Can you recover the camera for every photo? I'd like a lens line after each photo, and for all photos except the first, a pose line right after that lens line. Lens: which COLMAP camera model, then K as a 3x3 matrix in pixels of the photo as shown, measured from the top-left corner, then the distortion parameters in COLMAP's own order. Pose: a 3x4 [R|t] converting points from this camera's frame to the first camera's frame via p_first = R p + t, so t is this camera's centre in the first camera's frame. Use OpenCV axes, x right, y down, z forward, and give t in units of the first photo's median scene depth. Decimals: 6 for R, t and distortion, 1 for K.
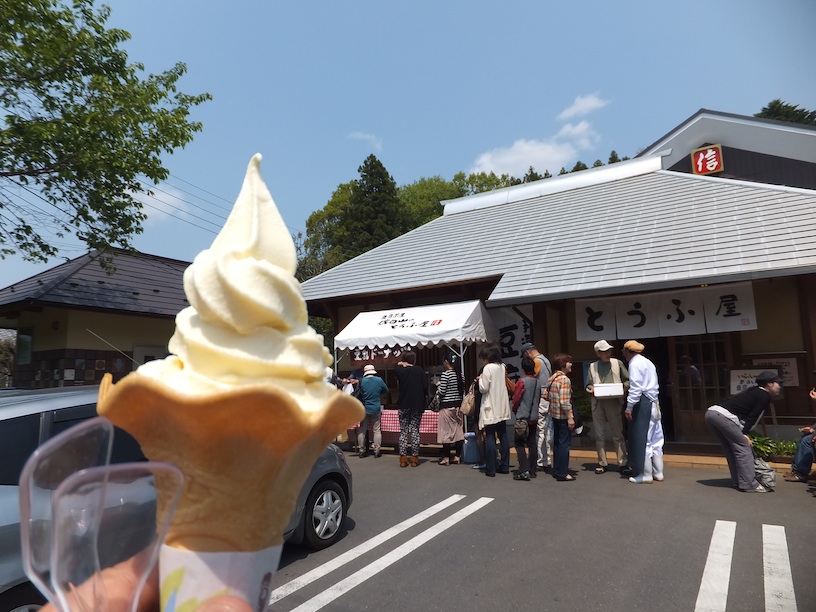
lens RADIAL K [[592.5, 0, 408.0], [0, 592.5, 306.0], [0, 0, 1]] dist [0.003024, 0.011339]
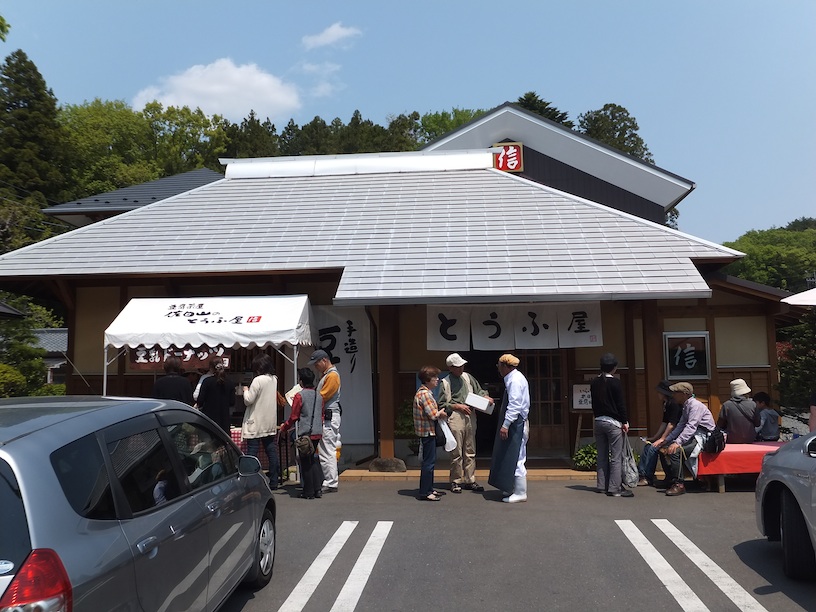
lens RADIAL K [[815.1, 0, 408.0], [0, 815.1, 306.0], [0, 0, 1]] dist [-0.114442, 0.229347]
pose [[0.875929, 0.061514, 0.478501, -0.288350], [-0.072650, 0.997346, 0.004778, -0.010013], [-0.476938, -0.038948, 0.878074, -0.063322]]
